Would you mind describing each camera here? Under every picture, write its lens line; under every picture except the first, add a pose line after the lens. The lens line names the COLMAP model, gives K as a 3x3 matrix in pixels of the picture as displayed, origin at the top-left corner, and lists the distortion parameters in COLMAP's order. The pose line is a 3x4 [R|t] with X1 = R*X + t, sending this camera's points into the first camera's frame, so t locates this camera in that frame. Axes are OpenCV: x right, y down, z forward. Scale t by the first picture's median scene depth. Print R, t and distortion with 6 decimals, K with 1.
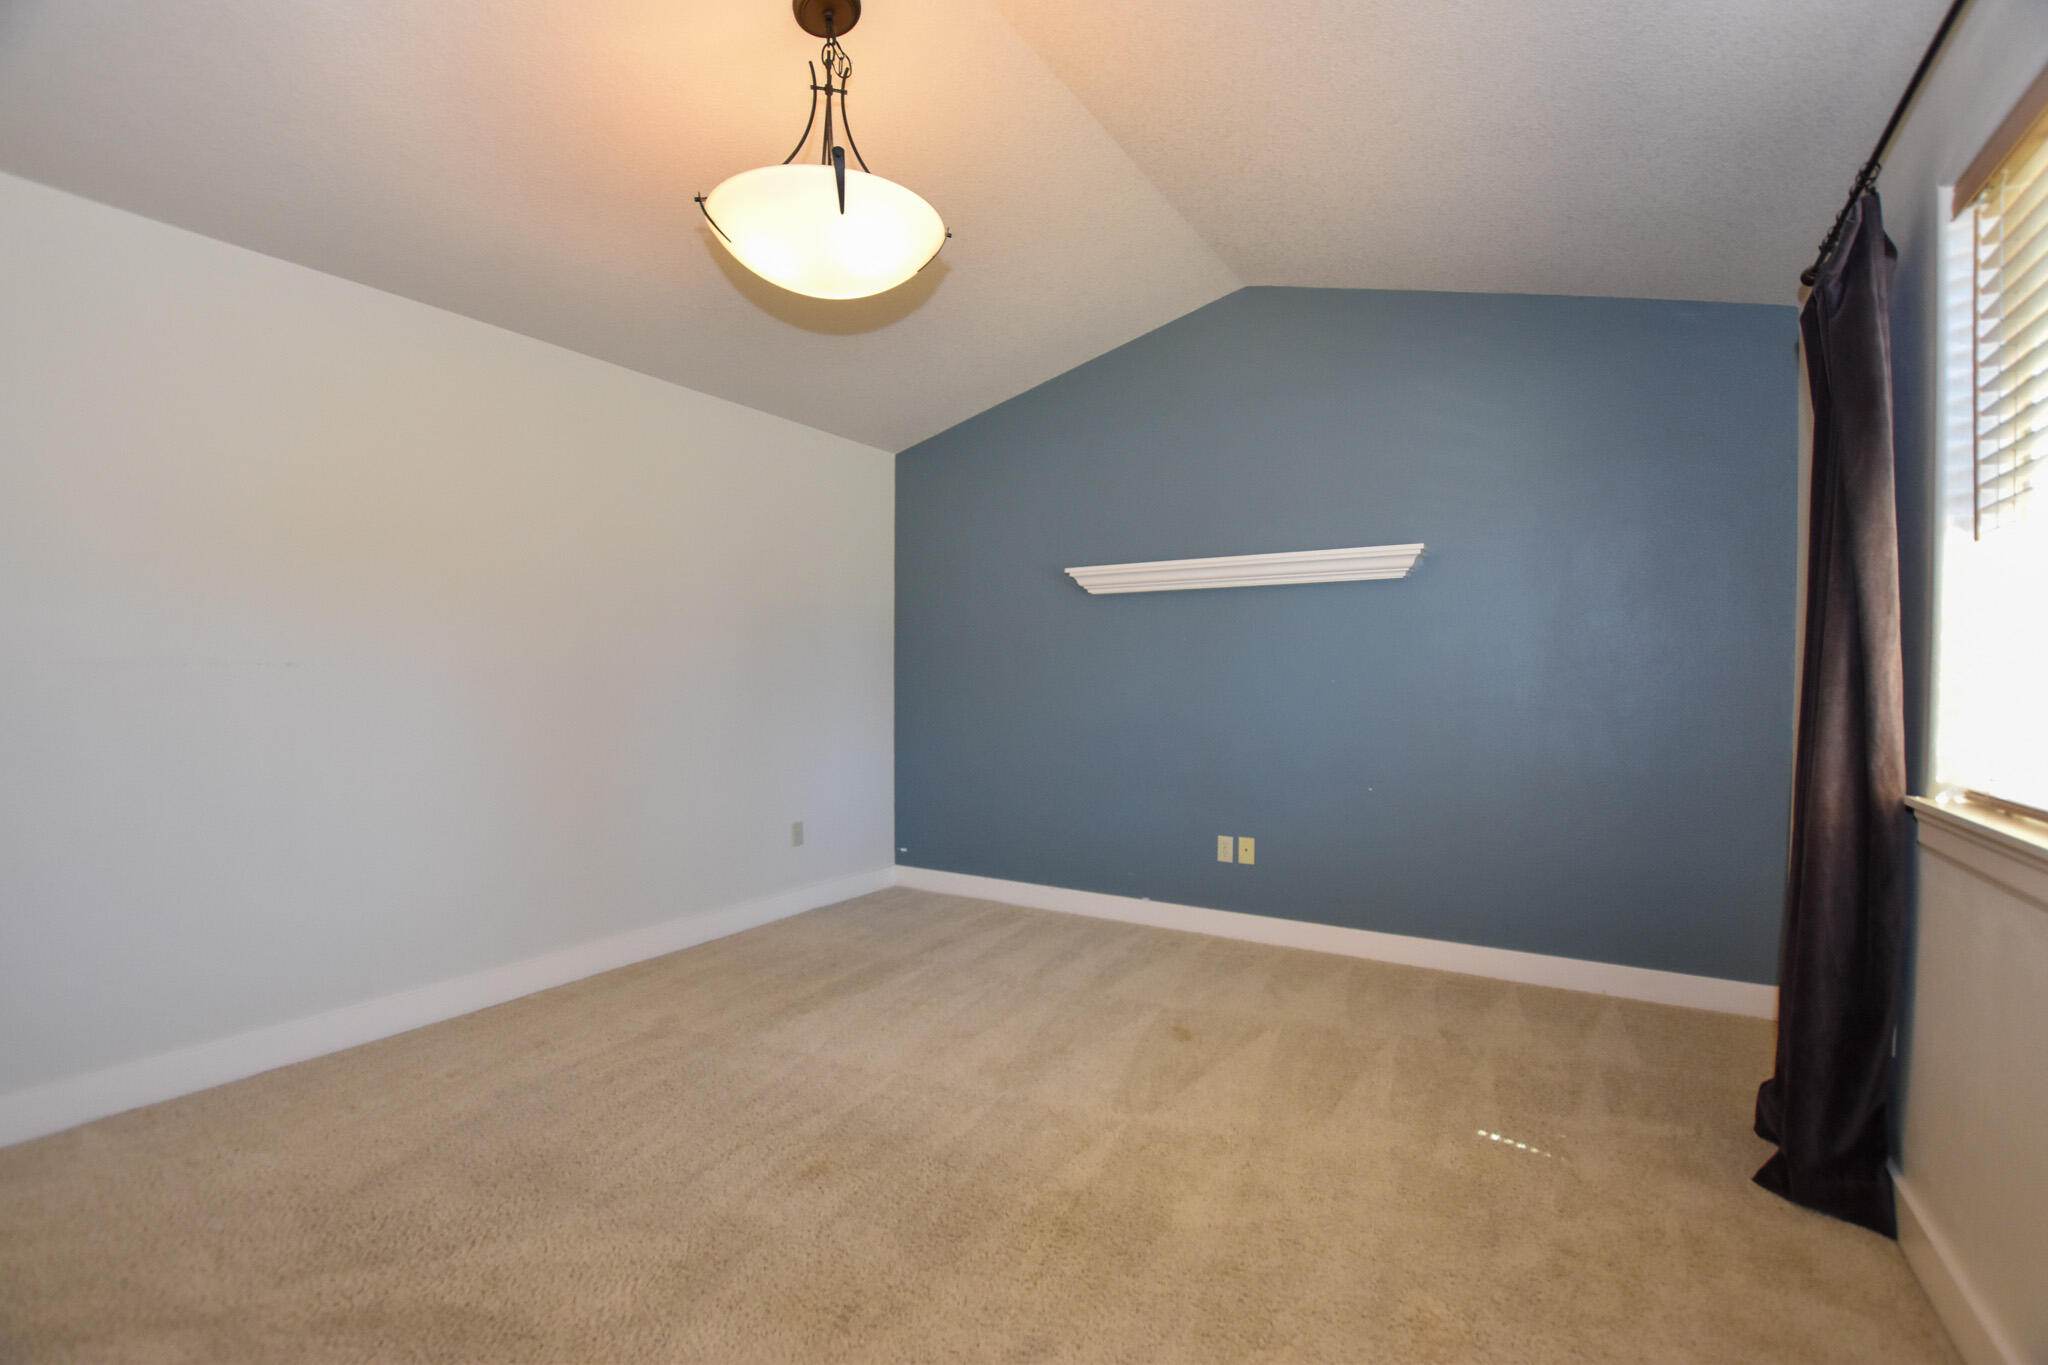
lens RADIAL K [[902.7, 0, 1026.0], [0, 902.7, 687.4], [0, 0, 1]] dist [-0.026964, -0.000480]
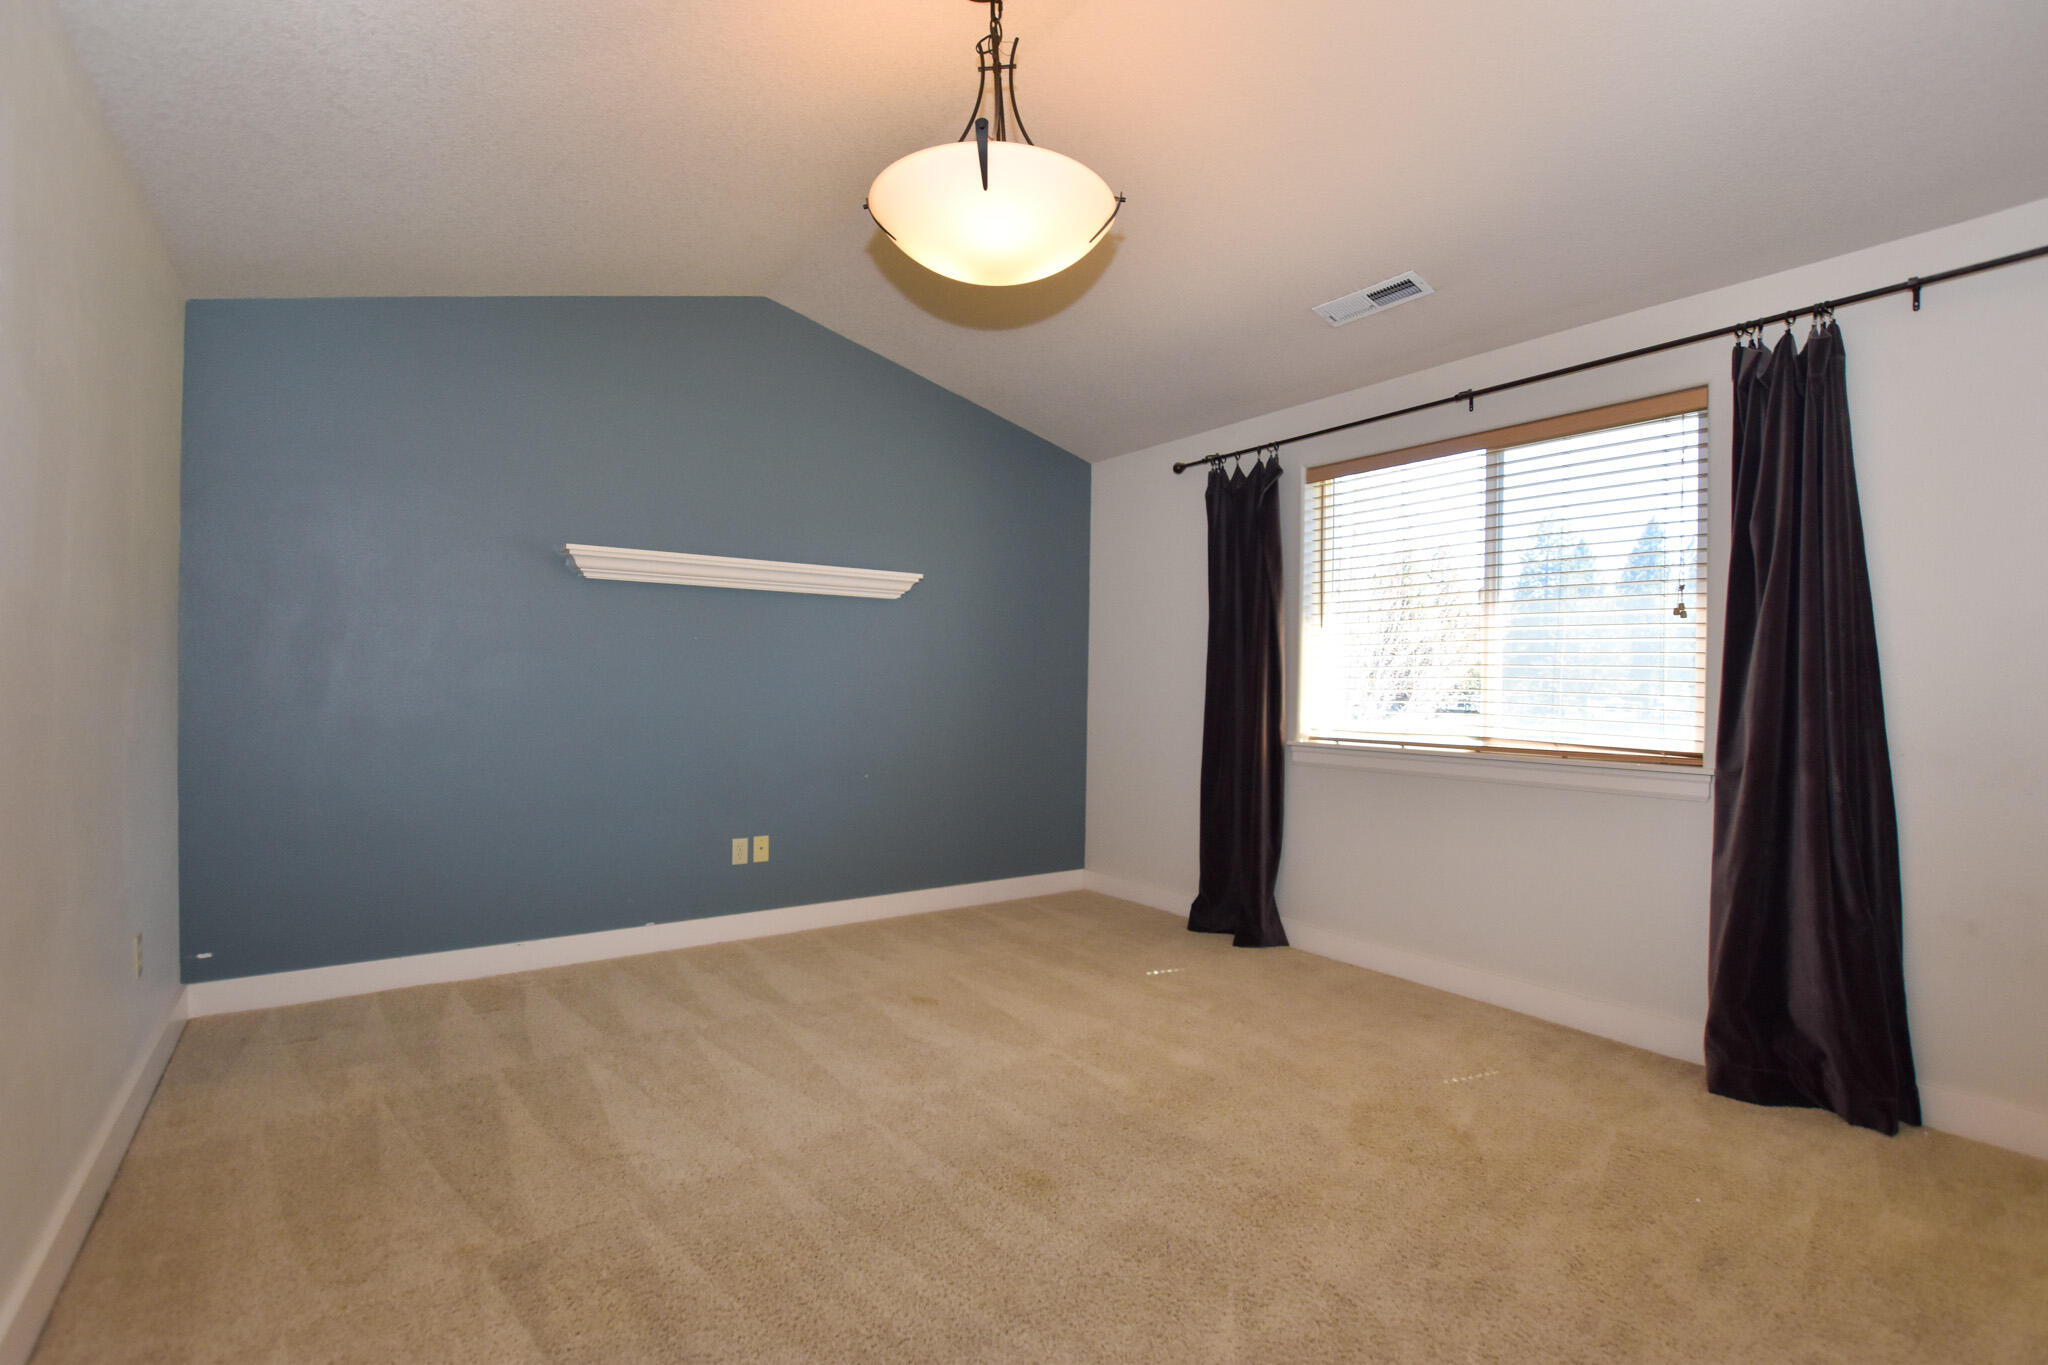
lens RADIAL K [[930.2, 0, 1021.4], [0, 930.2, 686.9], [0, 0, 1]] dist [-0.027509, 0.001943]
pose [[0.388284, -0.000180, 0.921540, -0.646586], [-0.003857, 0.999991, 0.001820, -0.005826], [-0.921532, -0.004261, 0.388280, 0.339554]]
